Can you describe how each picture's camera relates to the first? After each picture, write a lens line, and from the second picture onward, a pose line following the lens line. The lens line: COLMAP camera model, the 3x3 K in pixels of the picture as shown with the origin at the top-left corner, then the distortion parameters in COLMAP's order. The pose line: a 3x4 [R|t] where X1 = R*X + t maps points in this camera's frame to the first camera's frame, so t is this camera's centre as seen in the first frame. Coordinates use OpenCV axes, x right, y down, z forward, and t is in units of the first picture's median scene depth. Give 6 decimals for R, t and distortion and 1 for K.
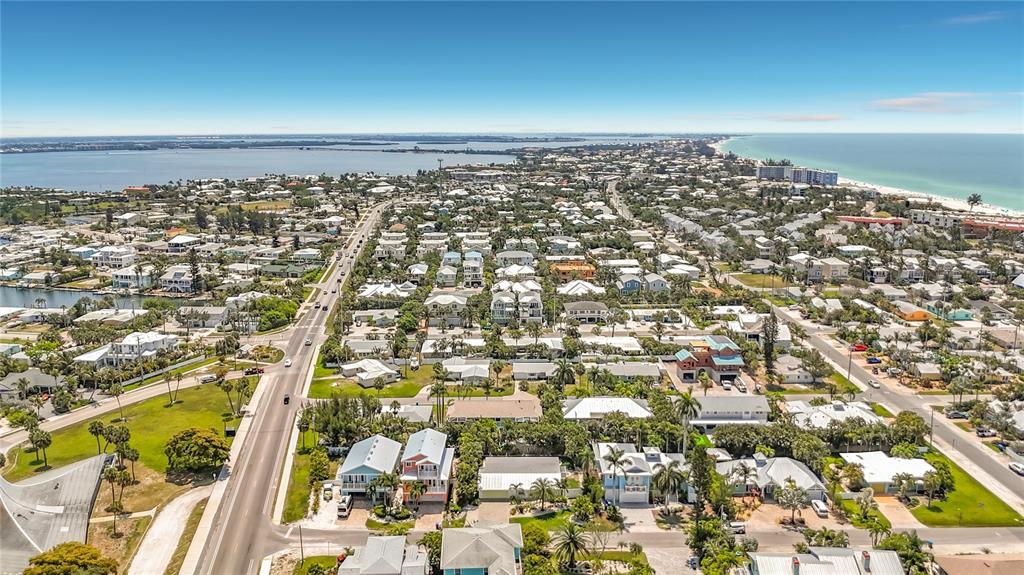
lens RADIAL K [[798.4, 0, 513.1], [0, 798.4, 293.4], [0, 0, 1]] dist [0.004766, -0.097862]
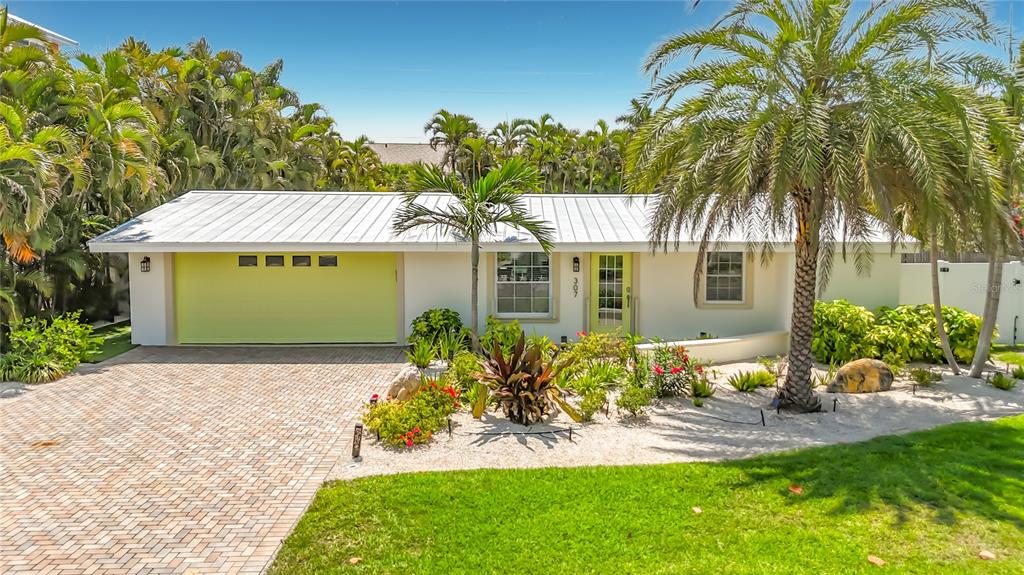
lens RADIAL K [[762.4, 0, 512.0], [0, 762.4, 287.5], [0, 0, 1]] dist [0.057278, -0.002013]
pose [[0.999984, 0.005440, -0.001696, 0.006349], [-0.005588, 0.994517, -0.104430, 0.180308], [0.001118, 0.104438, 0.994531, 0.621431]]
